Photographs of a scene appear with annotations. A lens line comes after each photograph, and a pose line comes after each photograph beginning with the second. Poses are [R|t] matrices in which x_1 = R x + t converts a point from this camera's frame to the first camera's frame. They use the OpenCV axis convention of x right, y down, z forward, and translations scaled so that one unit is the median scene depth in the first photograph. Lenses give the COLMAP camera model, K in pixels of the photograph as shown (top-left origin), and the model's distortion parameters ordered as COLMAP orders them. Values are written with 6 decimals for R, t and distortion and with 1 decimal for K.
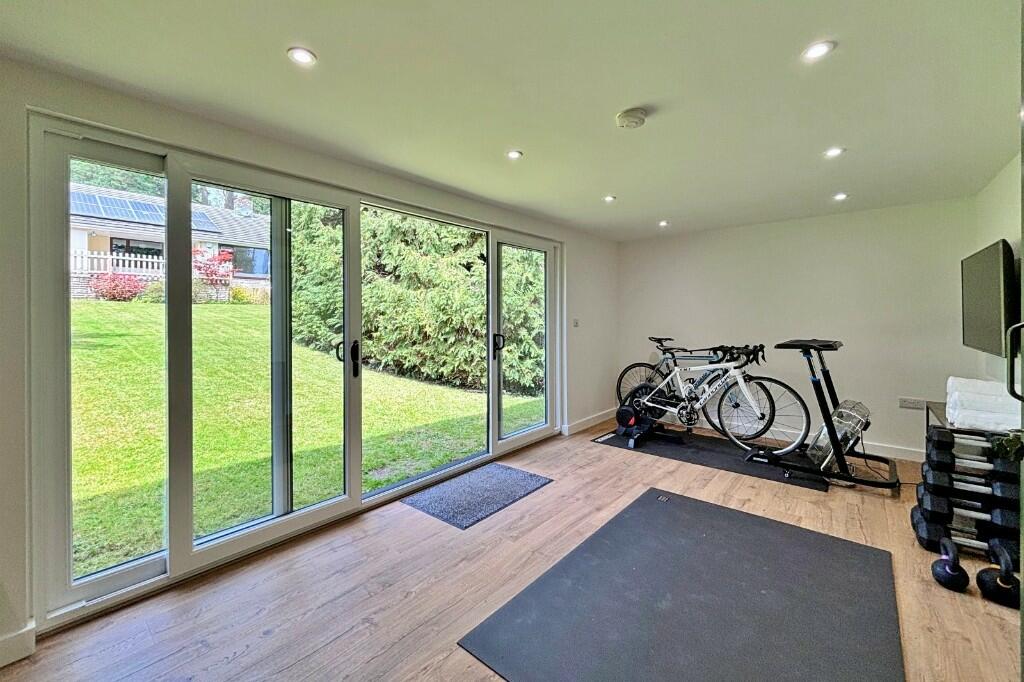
lens RADIAL K [[409.8, 0, 518.2], [0, 409.8, 314.7], [0, 0, 1]] dist [0.002198, 0.000154]
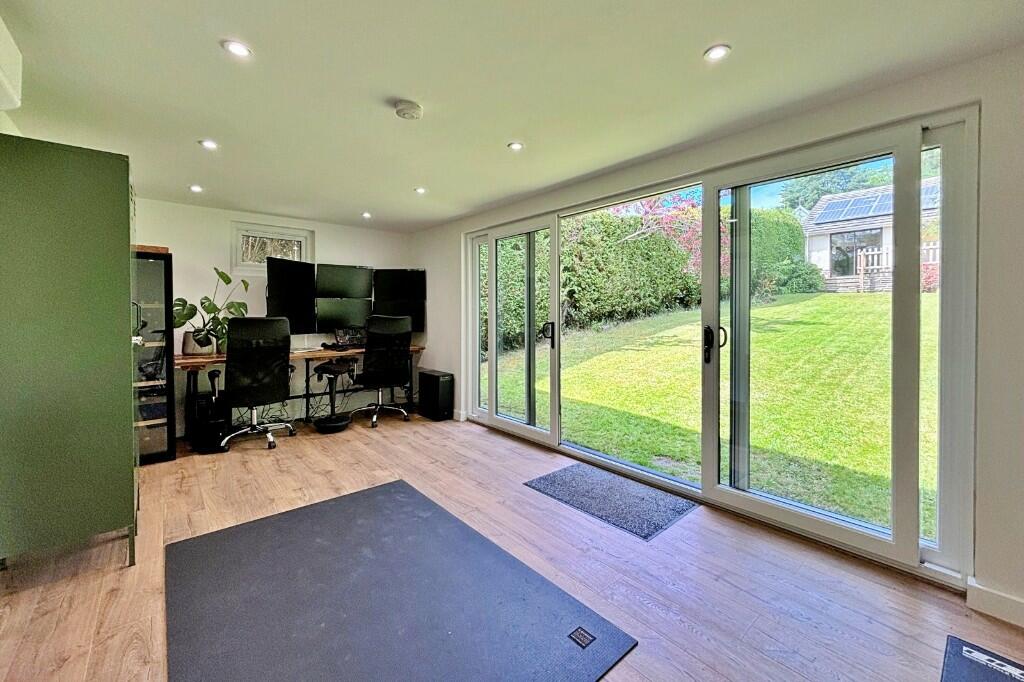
lens RADIAL K [[409.8, 0, 511.5], [0, 409.8, 316.0], [0, 0, 1]] dist [0.002198, 0.000154]
pose [[-0.160165, 0.014557, -0.986983, 0.915474], [0.005077, 0.999890, 0.013924, 0.021130], [0.987077, -0.002780, -0.160221, 1.026776]]
